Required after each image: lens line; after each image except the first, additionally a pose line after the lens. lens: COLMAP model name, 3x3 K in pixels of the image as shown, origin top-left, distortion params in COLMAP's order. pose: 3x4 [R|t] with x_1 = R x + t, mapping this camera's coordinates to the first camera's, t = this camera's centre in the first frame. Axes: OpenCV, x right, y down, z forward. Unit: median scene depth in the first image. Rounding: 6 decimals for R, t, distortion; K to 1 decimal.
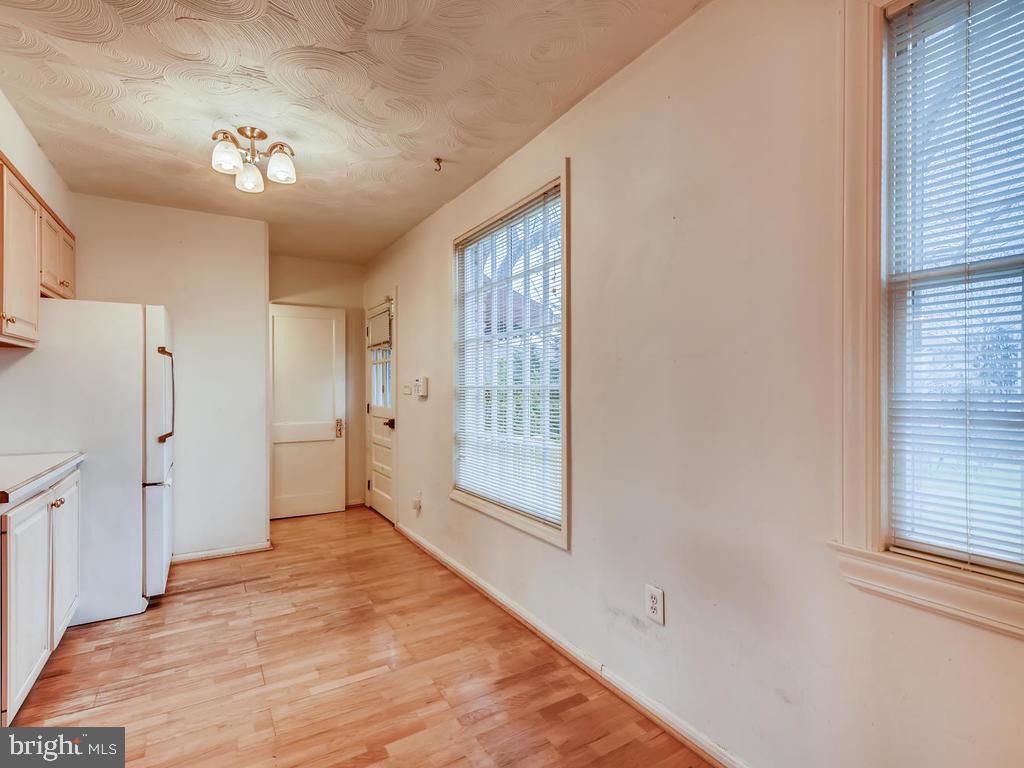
lens RADIAL K [[506.9, 0, 515.2], [0, 506.9, 387.3], [0, 0, 1]] dist [0.001256, 0.000069]
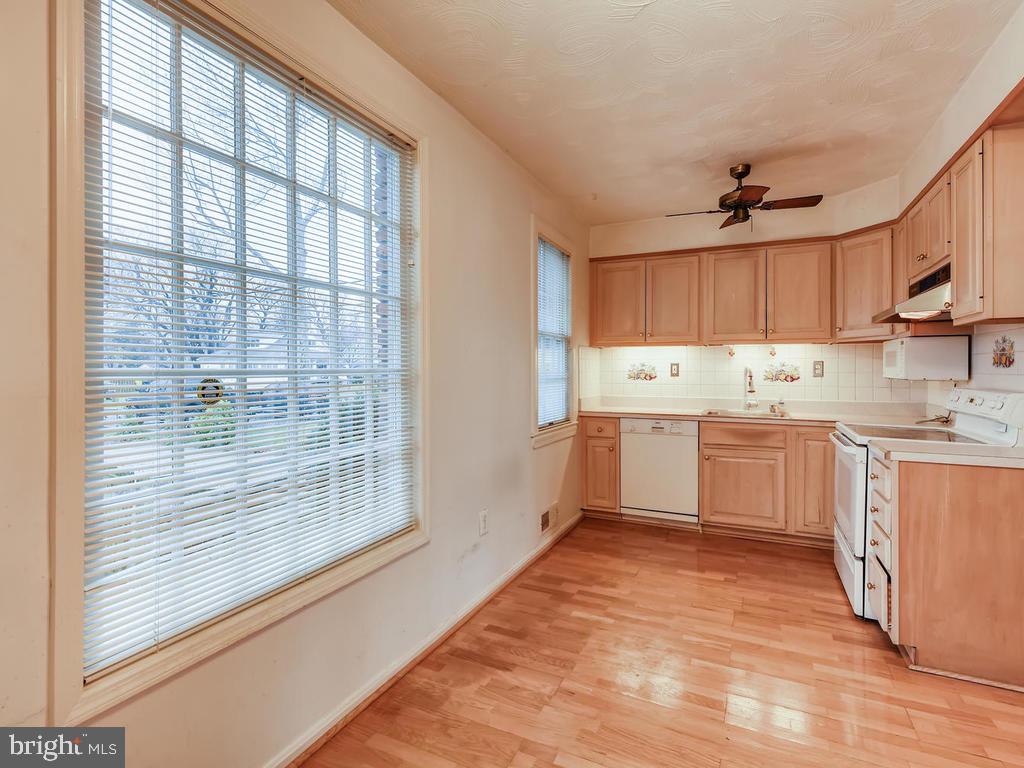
lens RADIAL K [[506.9, 0, 514.0], [0, 506.9, 375.7], [0, 0, 1]] dist [0.001256, 0.000069]
pose [[-0.547411, 0.001755, 0.836862, -0.819897], [0.008134, 0.999962, 0.003224, 0.006314], [-0.836825, 0.008572, -0.547404, 1.438336]]
